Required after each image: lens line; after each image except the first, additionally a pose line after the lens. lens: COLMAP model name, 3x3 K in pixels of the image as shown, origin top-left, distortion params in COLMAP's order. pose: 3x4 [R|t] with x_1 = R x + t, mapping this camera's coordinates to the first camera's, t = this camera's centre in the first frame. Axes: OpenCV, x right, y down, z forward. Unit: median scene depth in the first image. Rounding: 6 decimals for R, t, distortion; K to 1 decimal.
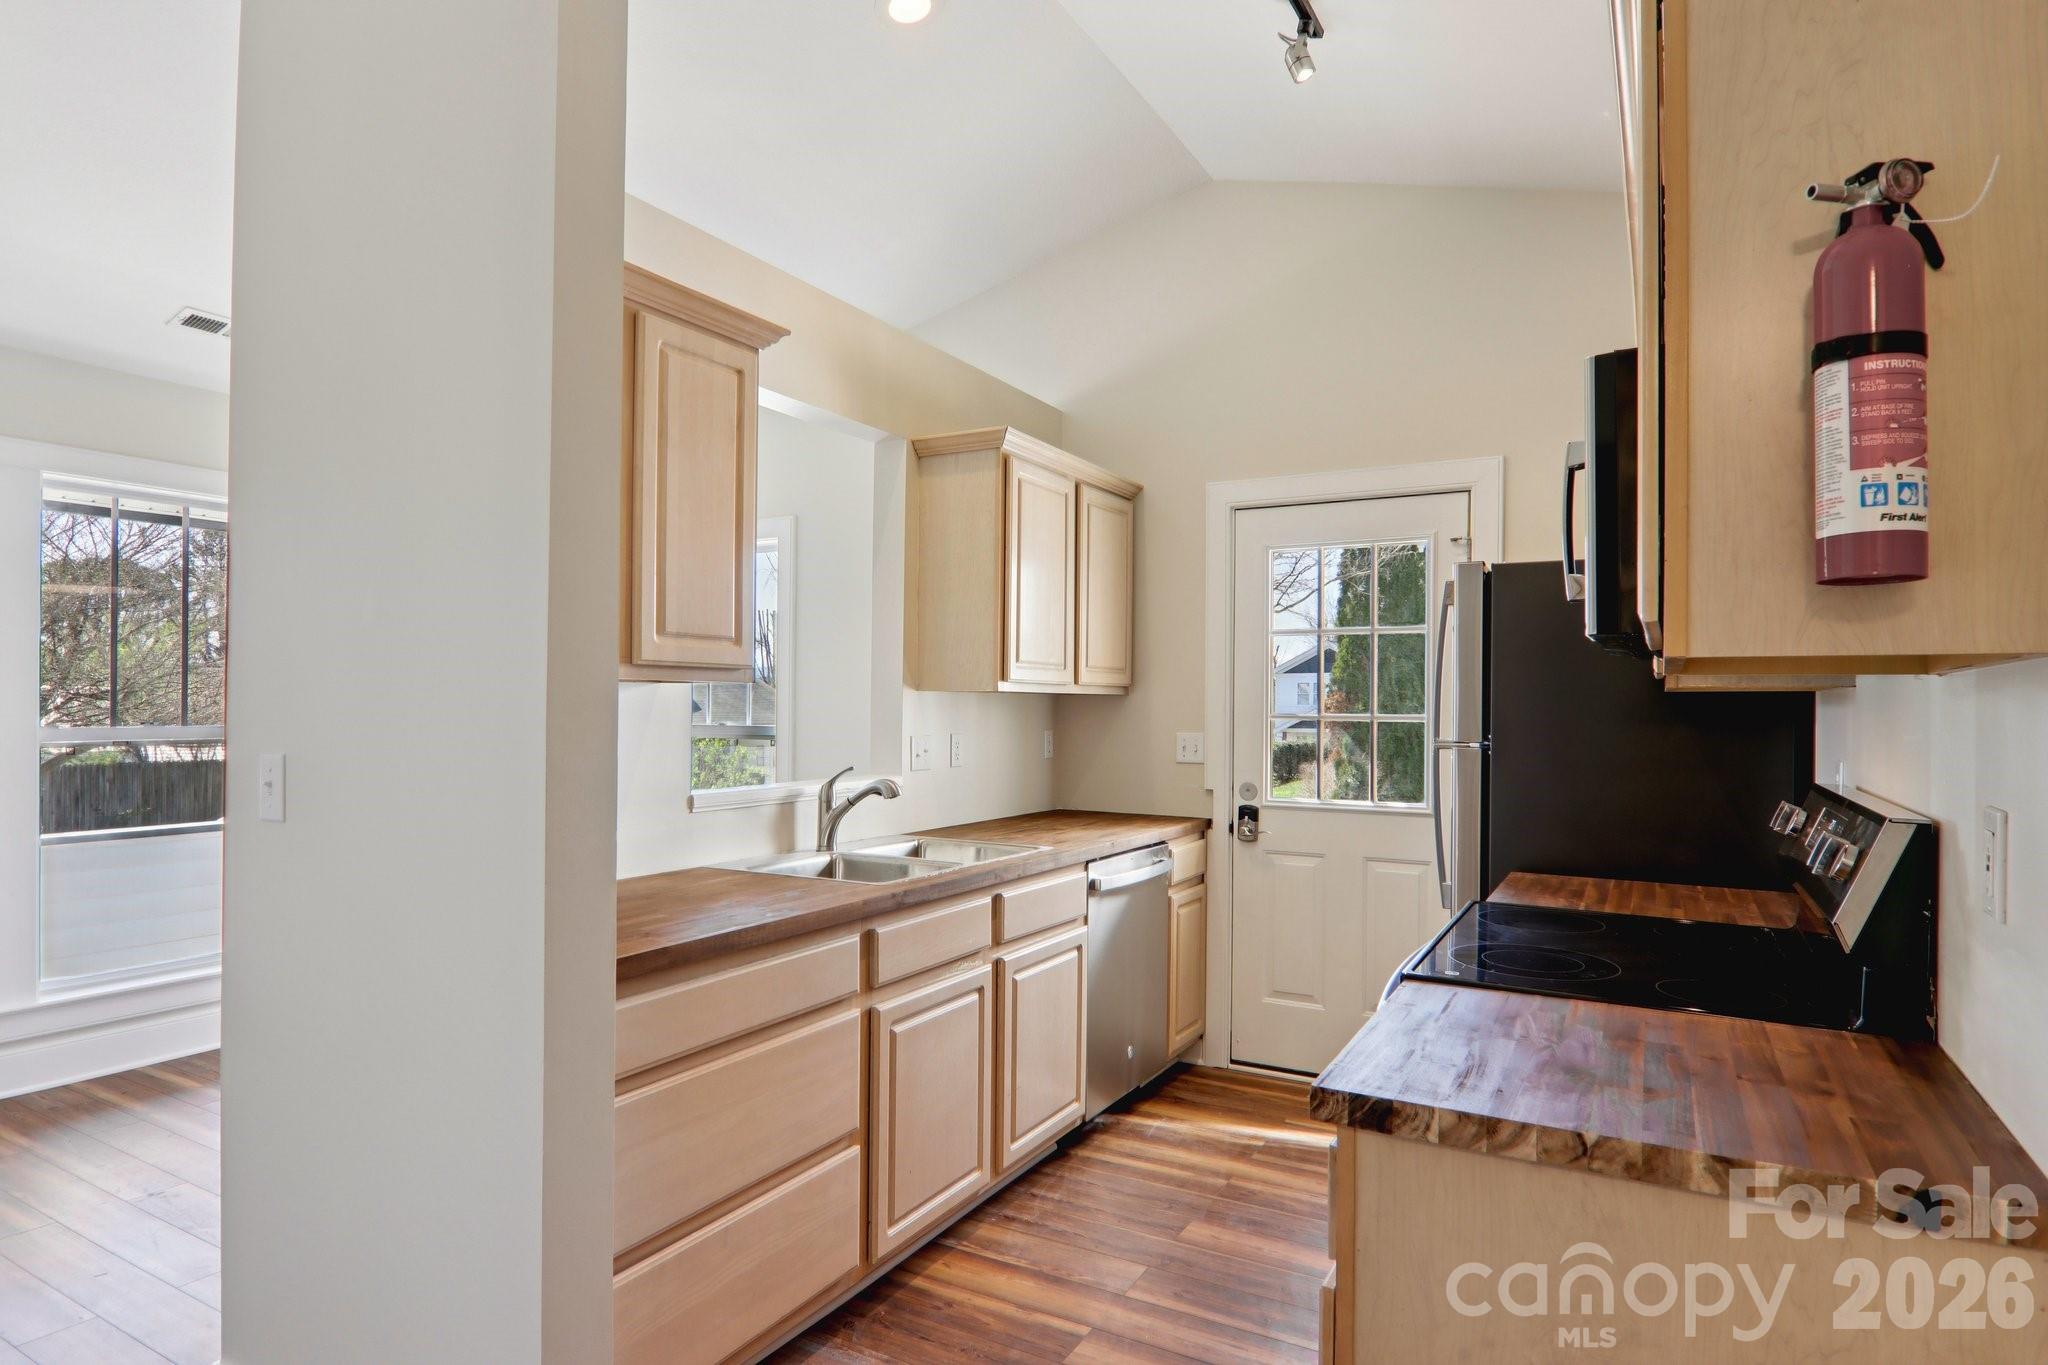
lens RADIAL K [[1129.6, 0, 1025.2], [0, 1129.6, 687.1], [0, 0, 1]] dist [0.004251, -0.020147]
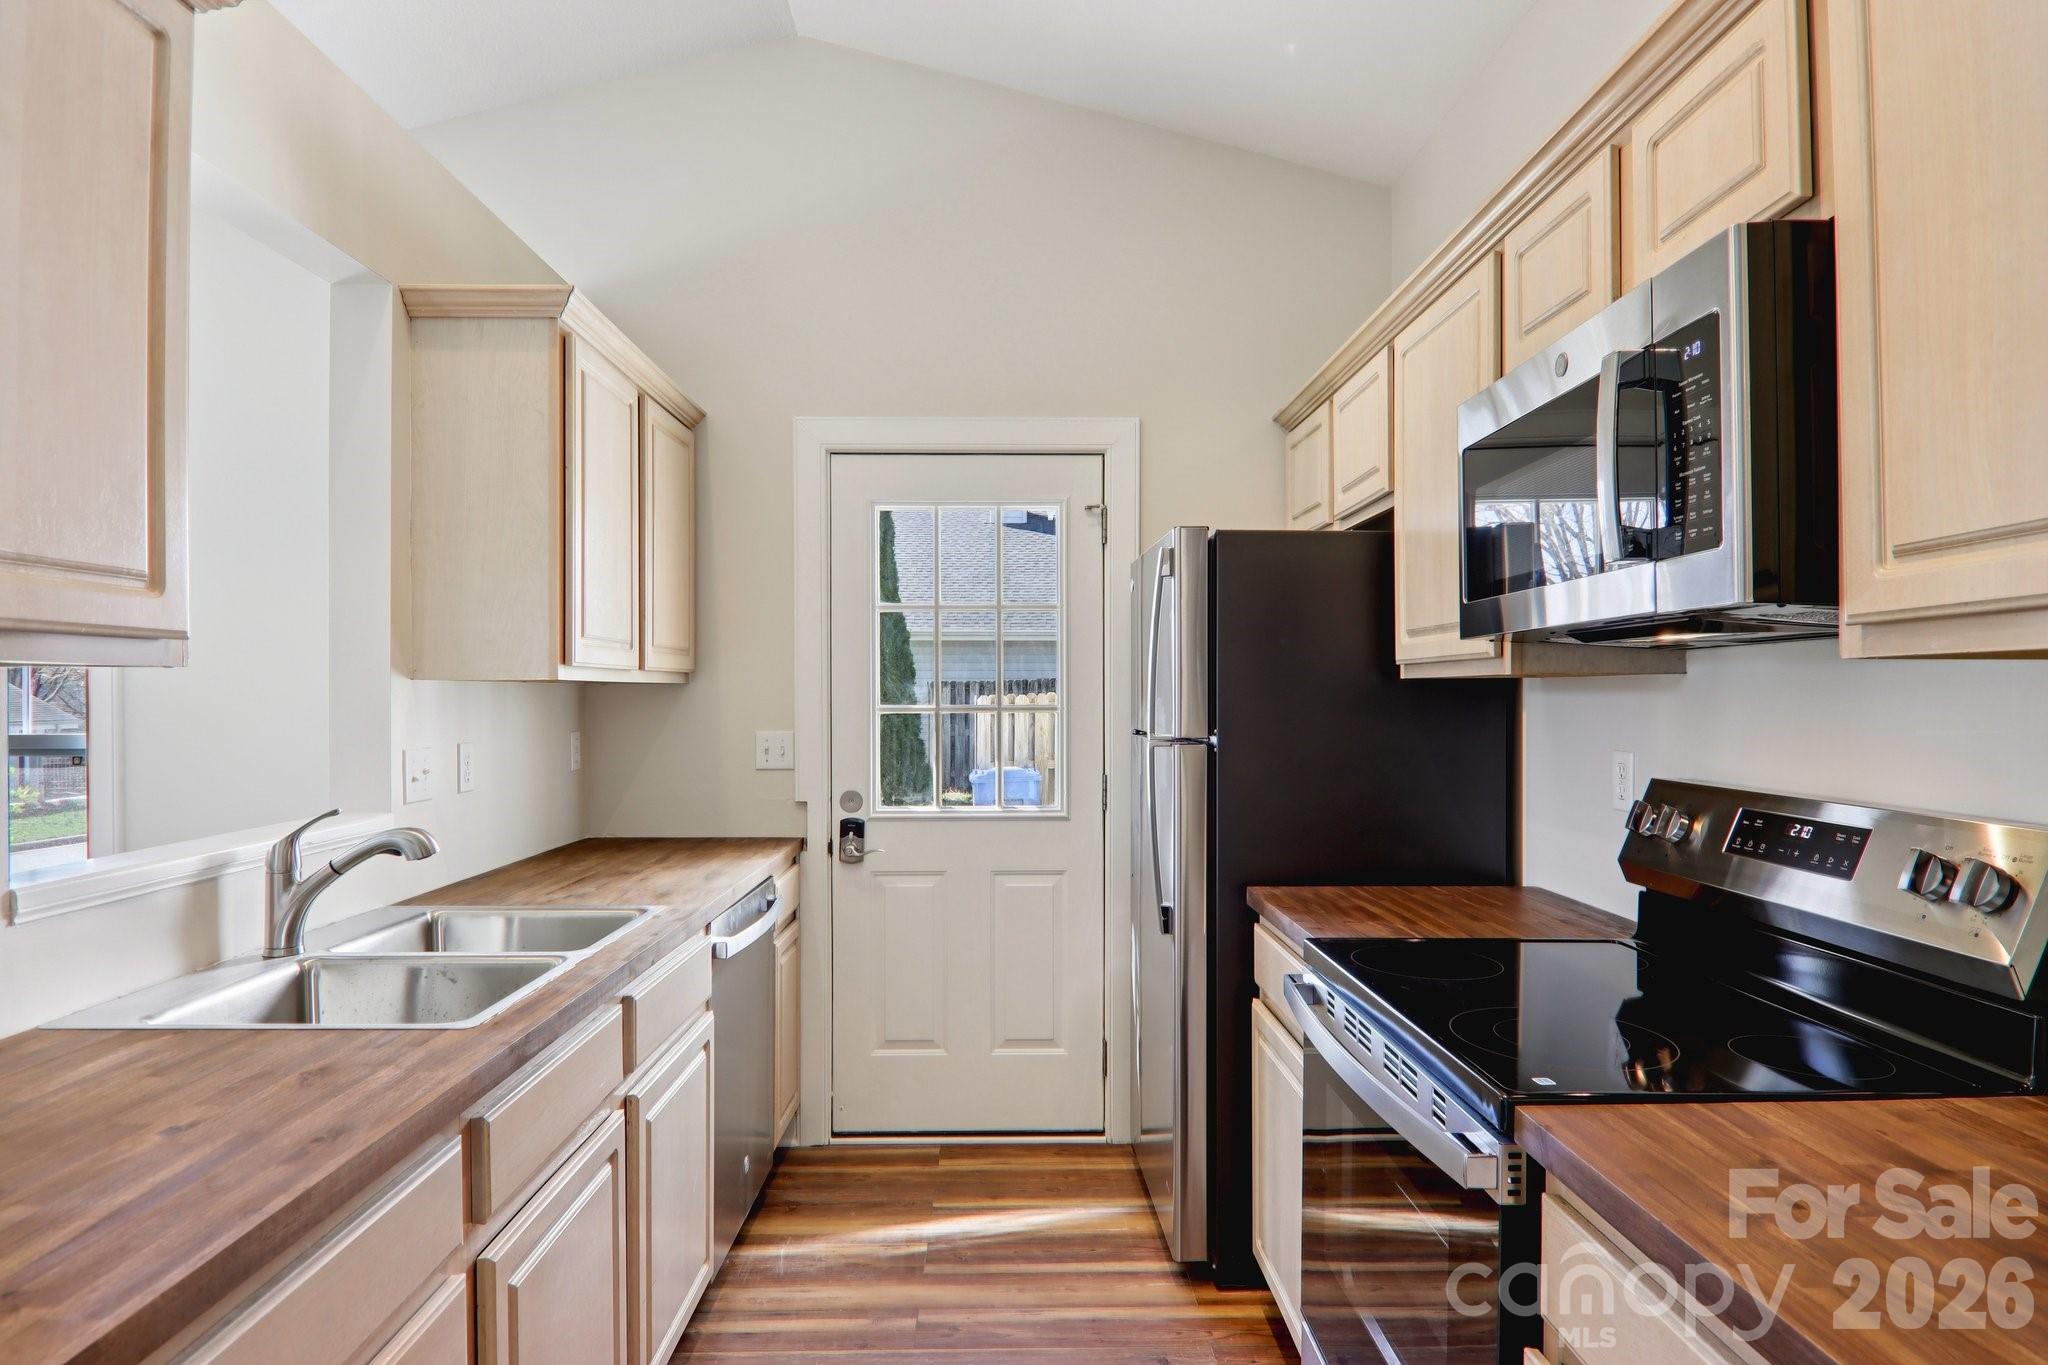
lens RADIAL K [[1129.6, 0, 1023.2], [0, 1129.6, 692.0], [0, 0, 1]] dist [0.004251, -0.020147]
pose [[0.862350, -0.009304, 0.506227, -0.123091], [0.000772, 0.999854, 0.017060, -0.000577], [-0.506312, -0.014321, 0.862231, 0.270064]]
